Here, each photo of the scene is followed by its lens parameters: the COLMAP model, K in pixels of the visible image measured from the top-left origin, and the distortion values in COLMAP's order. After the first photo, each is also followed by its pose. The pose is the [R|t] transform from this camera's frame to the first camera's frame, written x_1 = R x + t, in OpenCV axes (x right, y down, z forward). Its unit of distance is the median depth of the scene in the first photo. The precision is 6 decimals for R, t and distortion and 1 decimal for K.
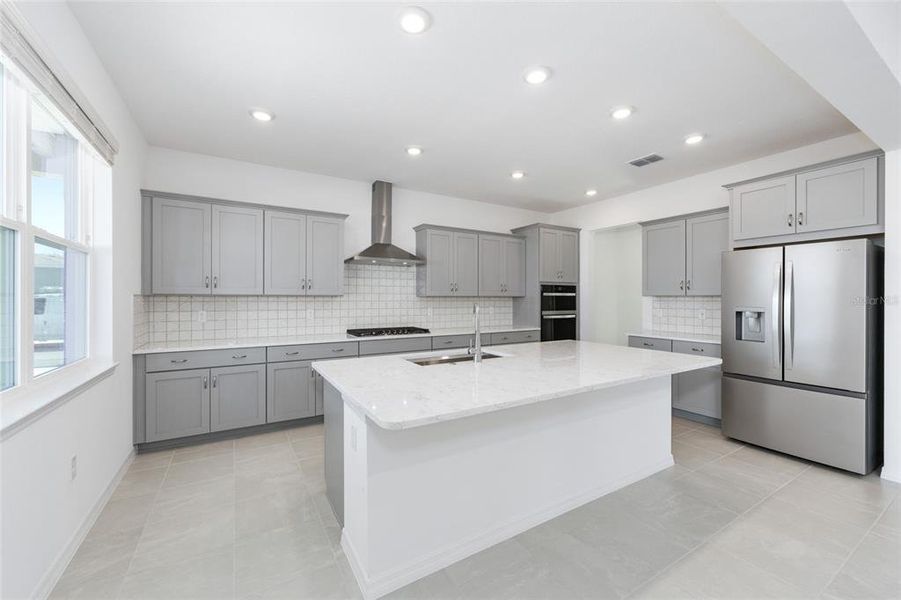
lens RADIAL K [[361.9, 0, 452.9], [0, 361.9, 297.0], [0, 0, 1]] dist [-0.001091, 0.000031]
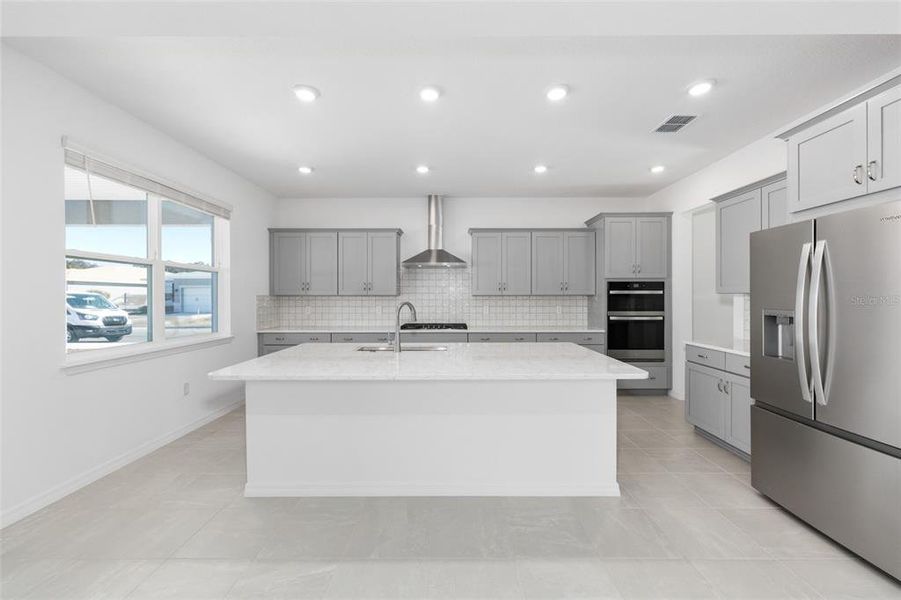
lens RADIAL K [[361.9, 0, 454.9], [0, 361.9, 297.3], [0, 0, 1]] dist [-0.001091, 0.000031]
pose [[0.853205, -0.001837, -0.521572, 0.442792], [0.004253, 0.999985, 0.003436, -0.000453], [0.521558, -0.005150, 0.853200, 0.054635]]
